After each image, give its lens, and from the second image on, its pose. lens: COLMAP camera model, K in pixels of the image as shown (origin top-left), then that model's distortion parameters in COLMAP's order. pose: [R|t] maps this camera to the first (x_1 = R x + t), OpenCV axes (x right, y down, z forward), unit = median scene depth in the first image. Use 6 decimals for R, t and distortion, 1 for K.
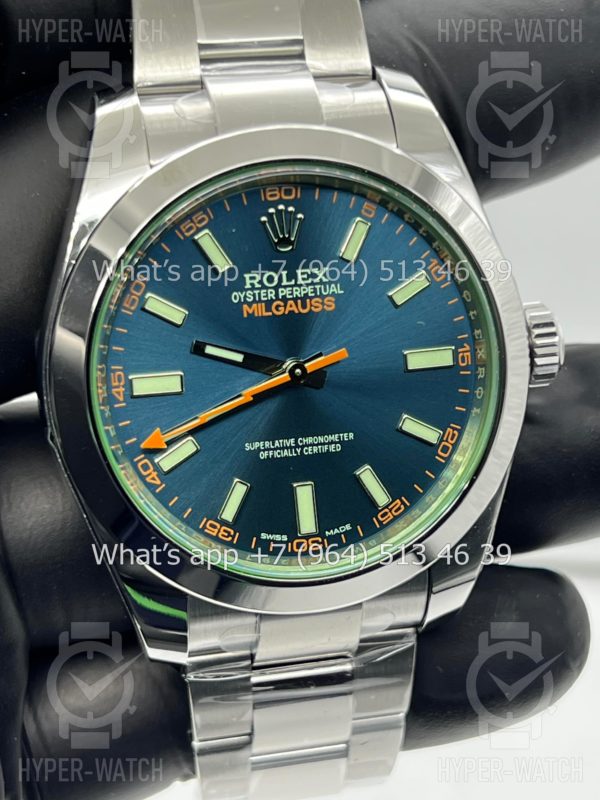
lens RADIAL K [[1844.1, 0, 300.0], [0, 1844.1, 400.0], [0, 0, 1]] dist [0.104865, 0.509609]
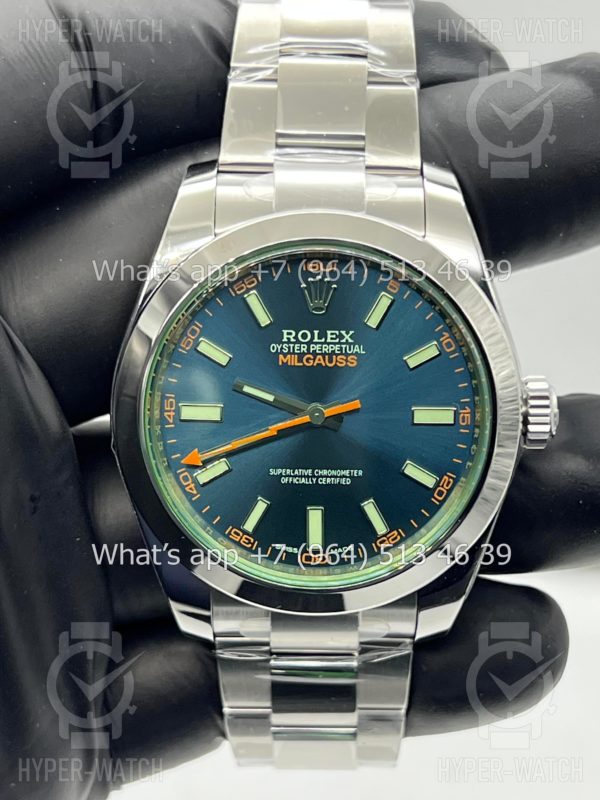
lens RADIAL K [[1844.1, 0, 300.0], [0, 1844.1, 400.0], [0, 0, 1]] dist [0.104865, 0.509609]
pose [[0.974665, 0.113598, -0.192673, 0.216399], [-0.109271, 0.993465, 0.032970, -0.063028], [0.195159, -0.011081, 0.980709, -0.178128]]
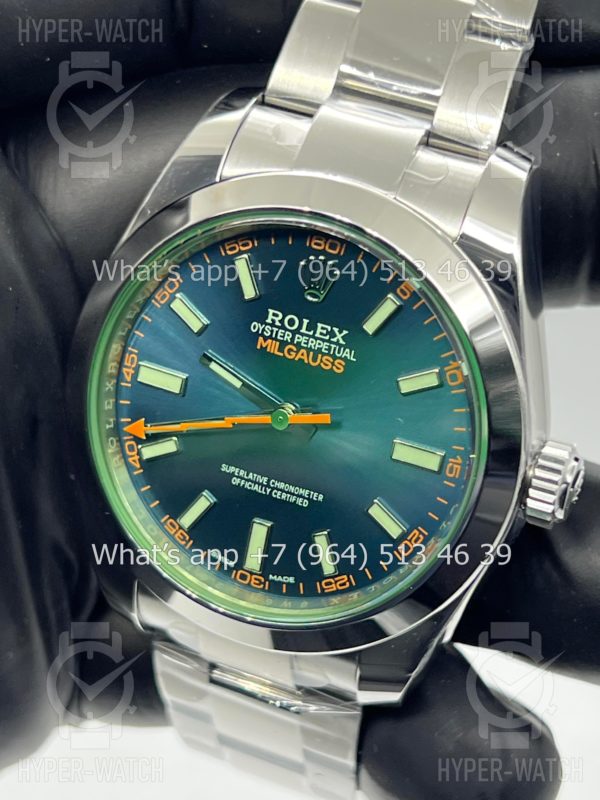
lens RADIAL K [[1844.1, 0, 300.0], [0, 1844.1, 400.0], [0, 0, 1]] dist [0.104865, 0.509609]
pose [[0.815411, 0.373519, -0.442253, 0.442696], [-0.322954, 0.927564, 0.187951, -0.214493], [0.480421, -0.010430, 0.876976, 0.126007]]
